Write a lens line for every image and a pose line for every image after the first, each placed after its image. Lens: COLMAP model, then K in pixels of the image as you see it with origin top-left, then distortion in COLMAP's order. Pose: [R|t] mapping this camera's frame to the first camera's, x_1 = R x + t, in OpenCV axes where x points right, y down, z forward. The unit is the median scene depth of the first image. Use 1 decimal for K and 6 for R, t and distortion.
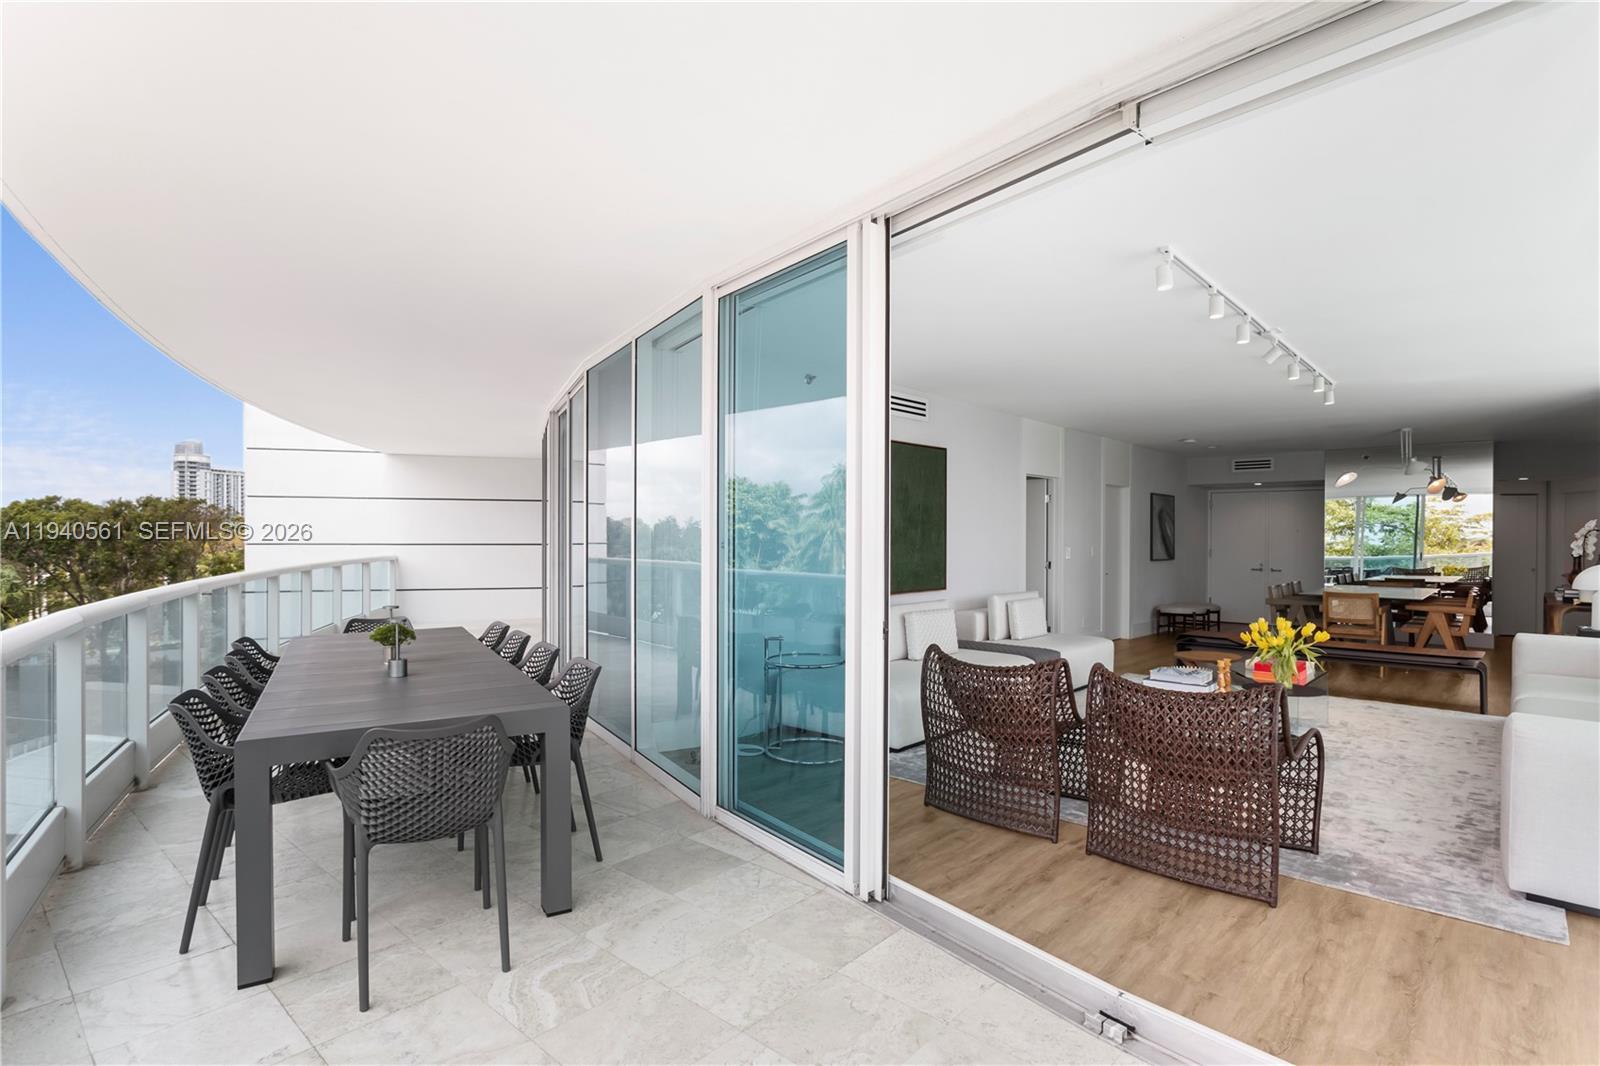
lens RADIAL K [[791.5, 0, 801.2], [0, 791.5, 541.7], [0, 0, 1]] dist [-0.011288, 0.006148]
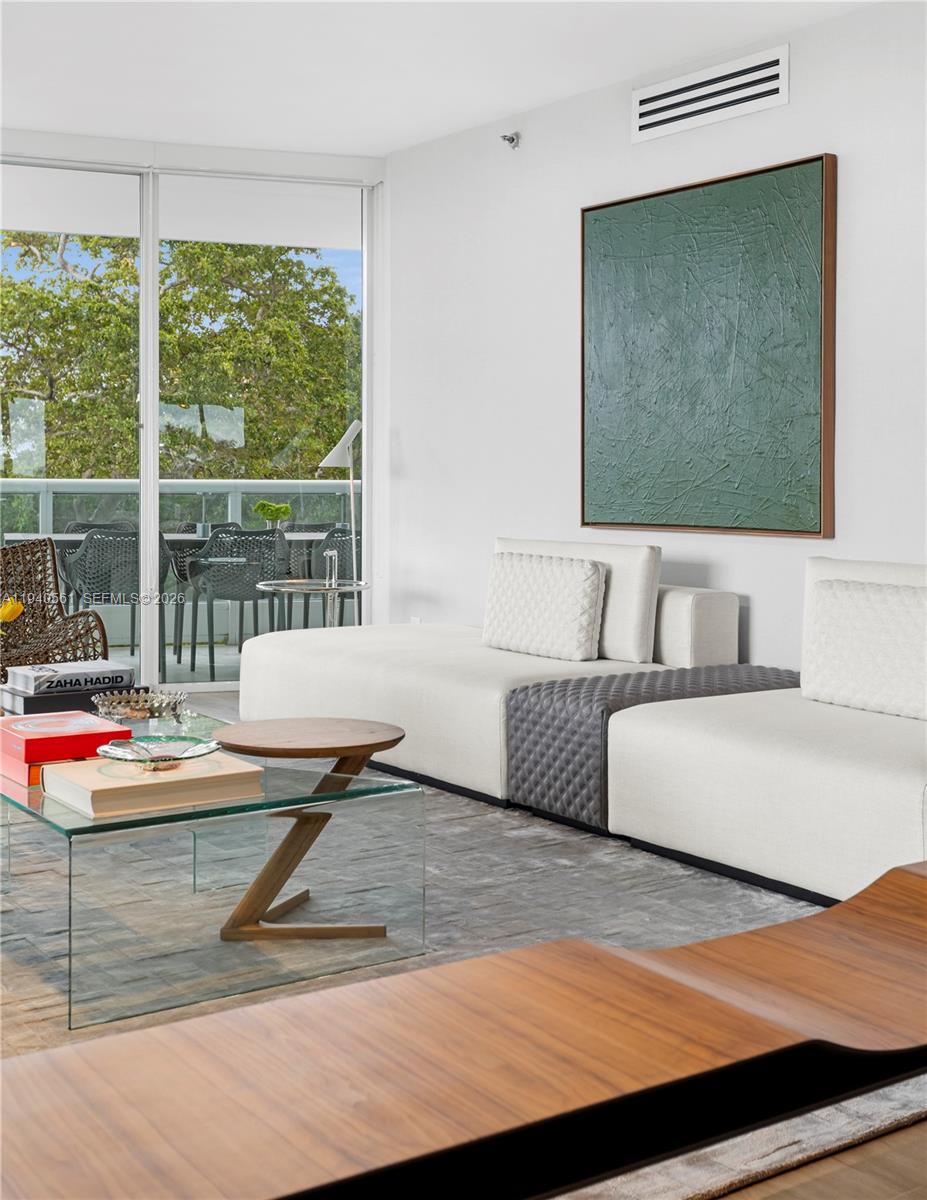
lens RADIAL K [[1529.2, 0, 465.9], [0, 1529.2, 496.8], [0, 0, 1]] dist [0.004134, 0.000000]
pose [[-0.218833, 0.019913, -0.975559, 0.847630], [-0.009779, 0.999697, 0.022599, 0.024630], [0.975713, 0.014485, -0.218572, 0.917202]]
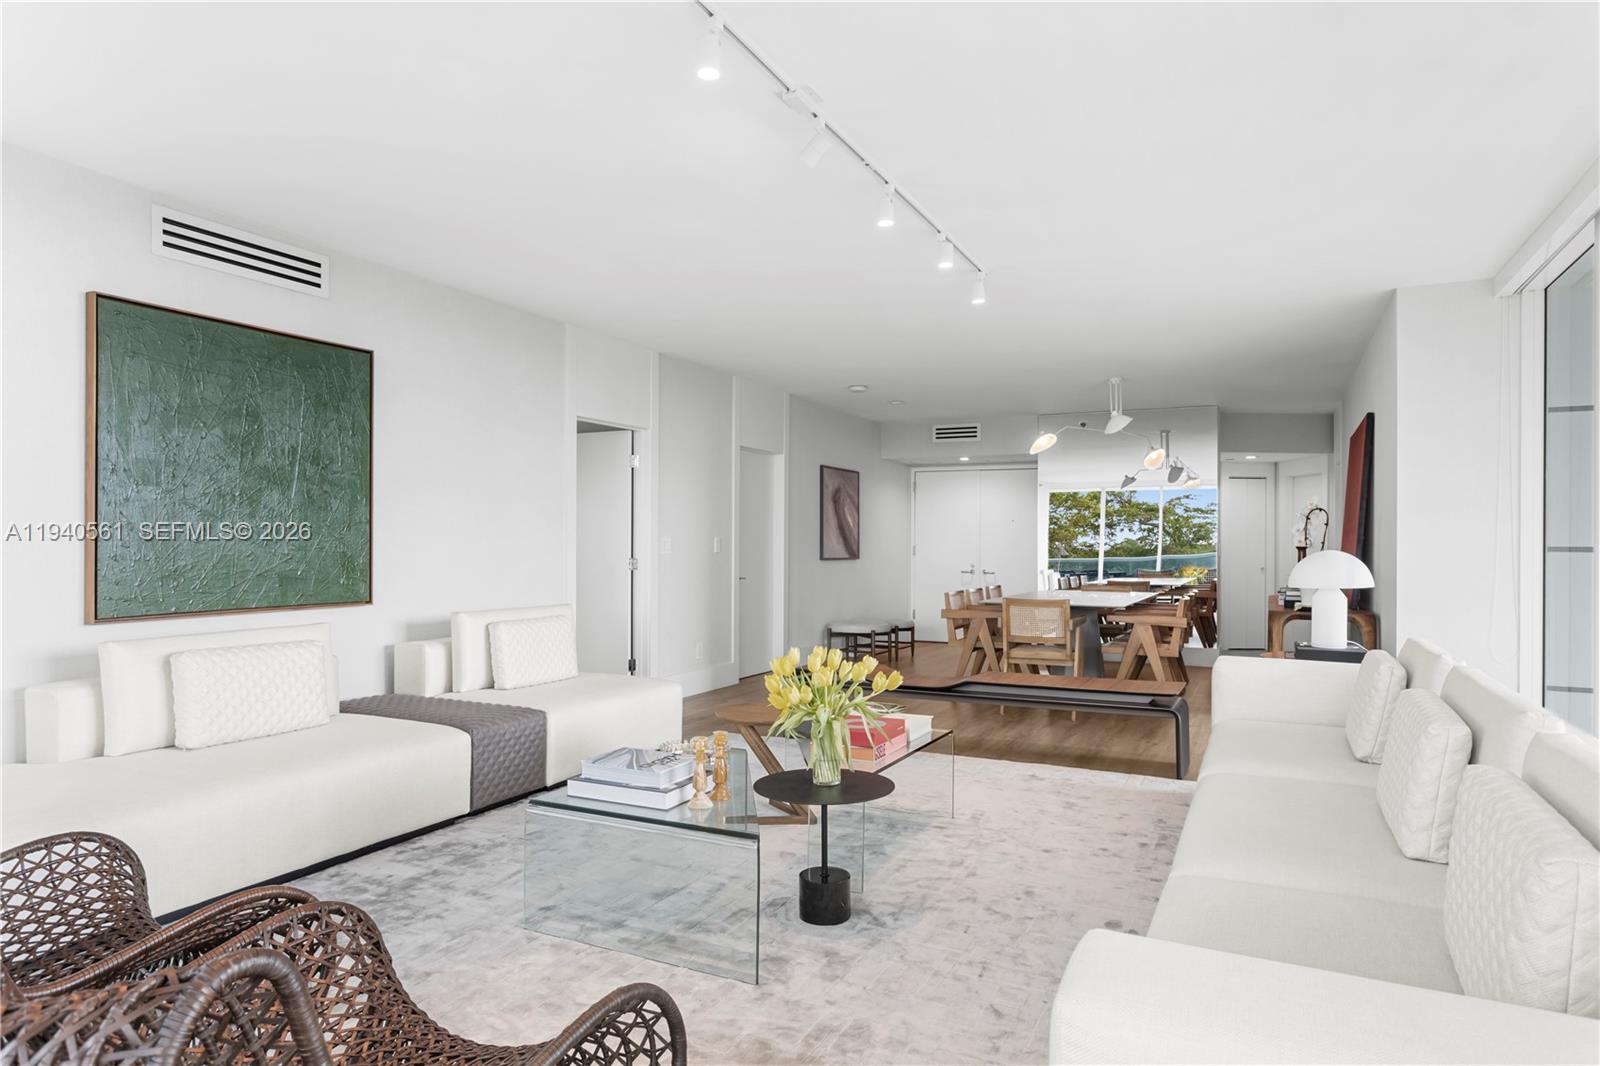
lens RADIAL K [[952.9, 0, 803.7], [0, 952.9, 534.4], [0, 0, 1]] dist [-0.002292, 0.000097]
pose [[0.959292, 0.003397, 0.282396, 0.264149], [0.000927, 0.999884, -0.015177, 0.020109], [-0.282415, 0.014821, 0.959178, 0.251235]]
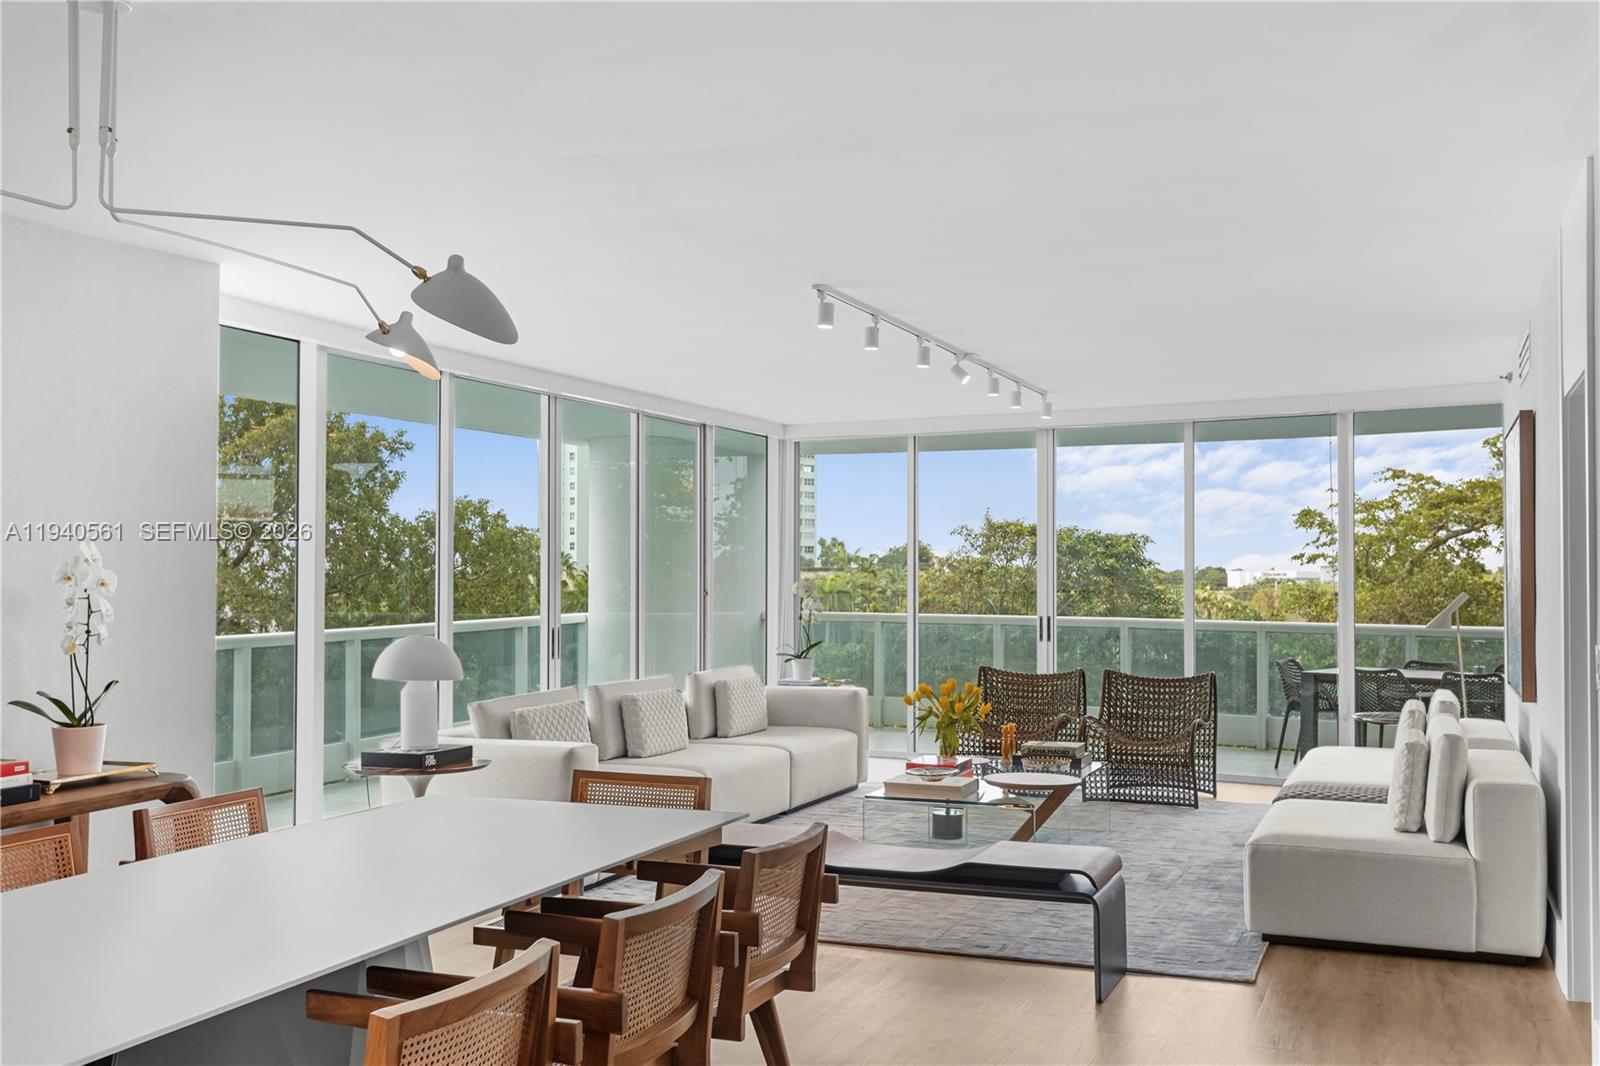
lens RADIAL K [[1518.4, 0, 783.7], [0, 1518.4, 538.7], [0, 0, 1]] dist [0.001296, 0.000000]
pose [[-0.941001, -0.005906, -0.338351, 0.855204], [0.000255, 0.999835, -0.018164, -0.021081], [0.338403, -0.017178, -0.940845, 1.590108]]
